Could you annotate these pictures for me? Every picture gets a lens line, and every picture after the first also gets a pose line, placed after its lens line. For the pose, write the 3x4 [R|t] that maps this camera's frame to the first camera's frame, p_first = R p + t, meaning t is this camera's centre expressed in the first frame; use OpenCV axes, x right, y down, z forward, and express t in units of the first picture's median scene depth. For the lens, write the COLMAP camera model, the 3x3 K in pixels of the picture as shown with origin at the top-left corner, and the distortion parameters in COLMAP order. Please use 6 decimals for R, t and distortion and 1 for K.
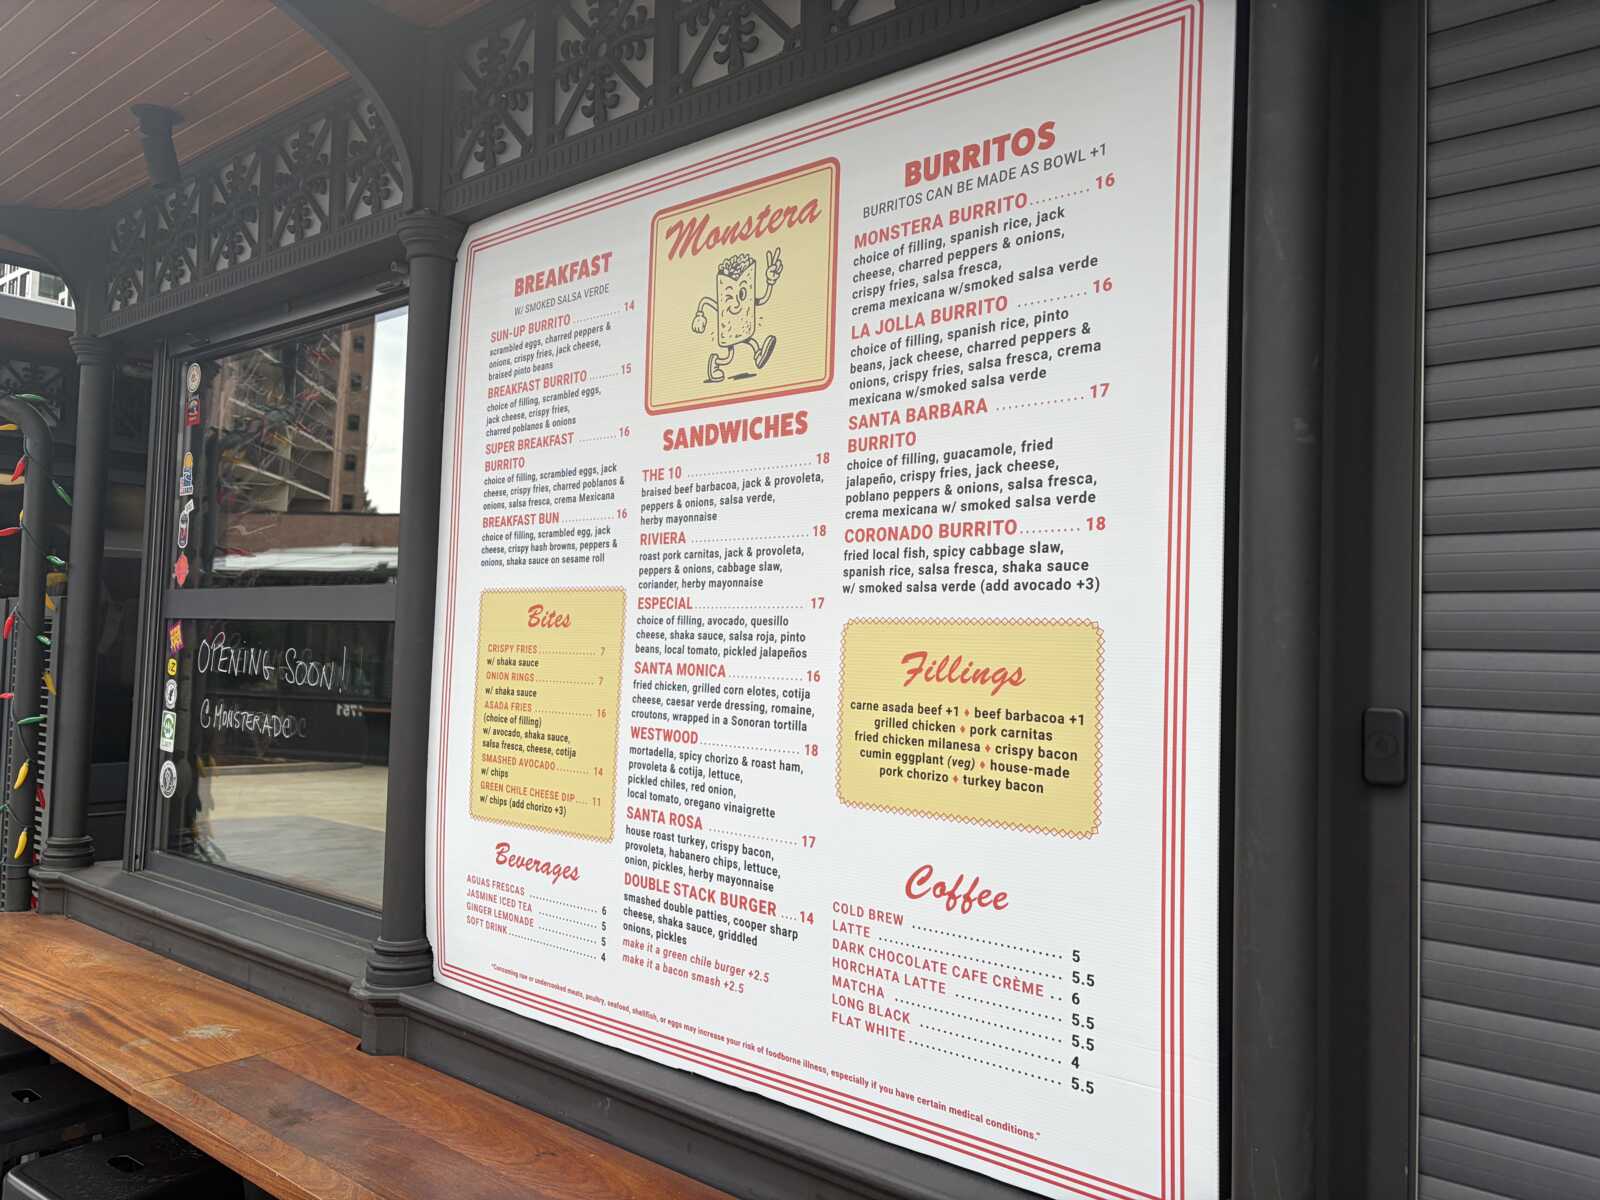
lens RADIAL K [[1213.0, 0, 799.8], [0, 1213.0, 605.9], [0, 0, 1]] dist [0.015085, -0.005929]
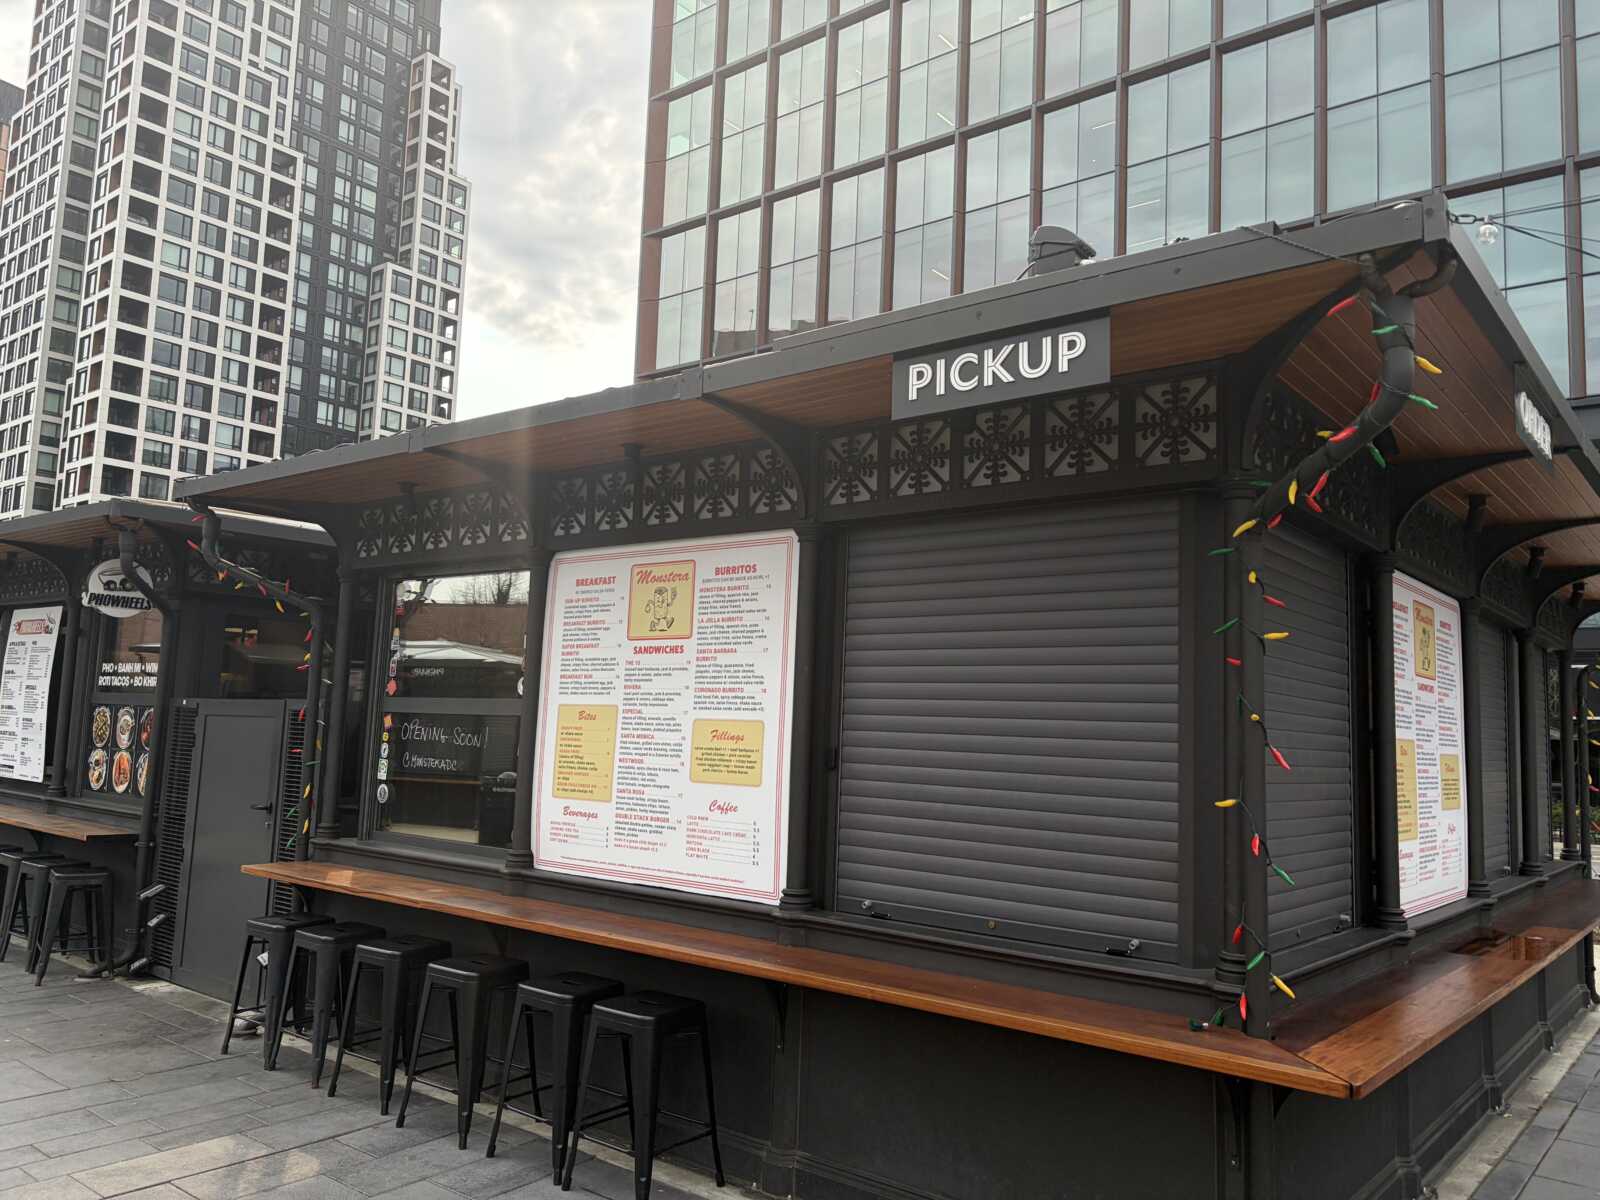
lens RADIAL K [[1213.0, 0, 806.6], [0, 1213.0, 594.2], [0, 0, 1]] dist [0.015085, -0.005929]
pose [[0.999742, 0.011309, 0.019705, 0.227335], [-0.009703, 0.996767, -0.079757, -0.052985], [-0.020543, 0.079545, 0.996620, -1.783824]]
